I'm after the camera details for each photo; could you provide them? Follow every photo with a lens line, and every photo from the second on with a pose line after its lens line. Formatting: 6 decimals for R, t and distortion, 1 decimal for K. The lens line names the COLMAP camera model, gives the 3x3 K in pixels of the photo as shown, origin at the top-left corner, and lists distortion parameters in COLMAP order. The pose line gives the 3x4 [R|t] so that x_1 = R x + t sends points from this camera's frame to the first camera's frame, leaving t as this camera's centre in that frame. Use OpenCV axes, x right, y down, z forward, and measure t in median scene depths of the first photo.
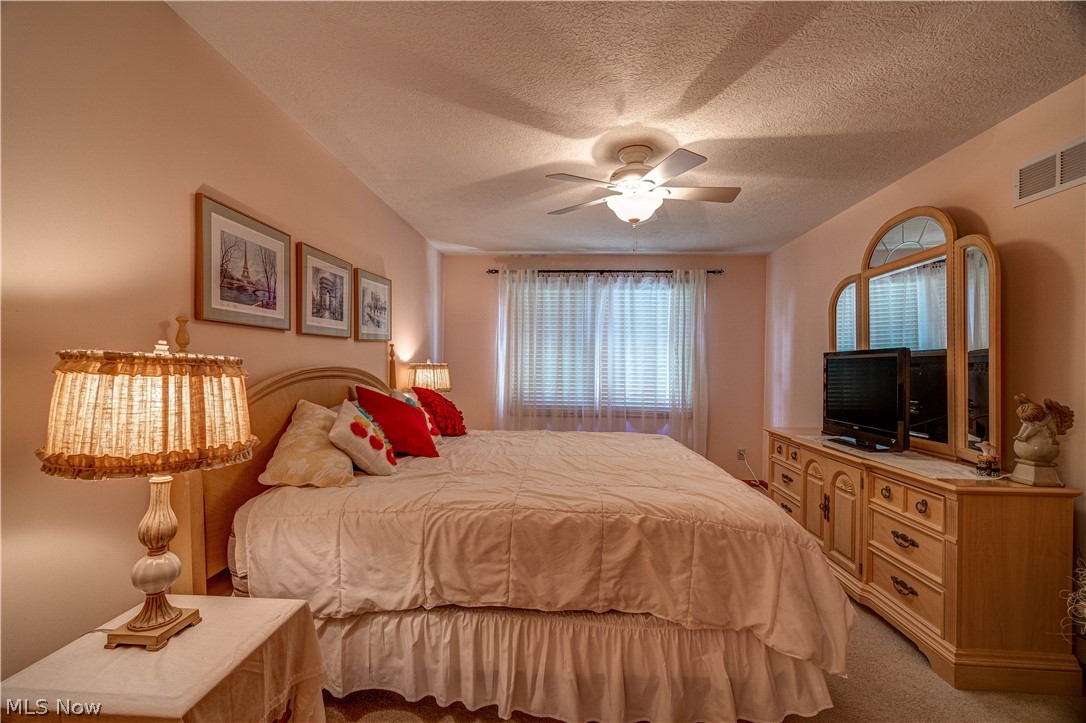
lens RADIAL K [[472.0, 0, 542.2], [0, 472.0, 363.9], [0, 0, 1]] dist [-0.000895, -0.000060]
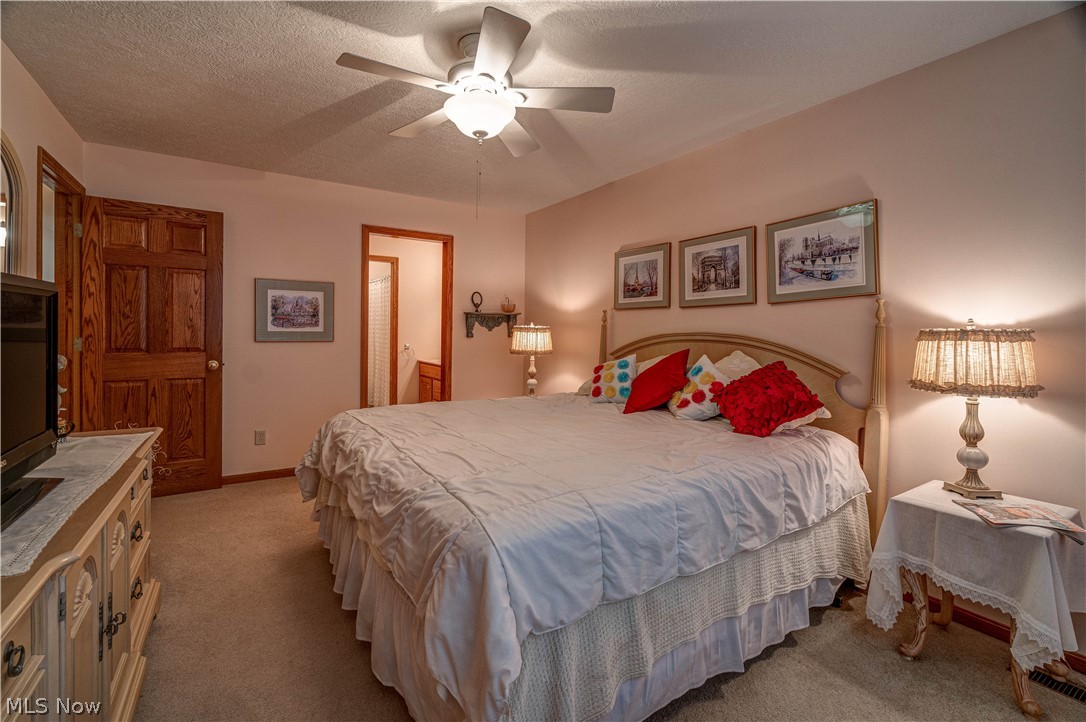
lens RADIAL K [[472.0, 0, 537.1], [0, 472.0, 329.6], [0, 0, 1]] dist [-0.000895, -0.000060]
pose [[-0.809001, -0.003792, -0.587795, 0.703834], [-0.003660, 0.999992, -0.001414, 0.002934], [0.587796, 0.001007, -0.809008, 2.082325]]
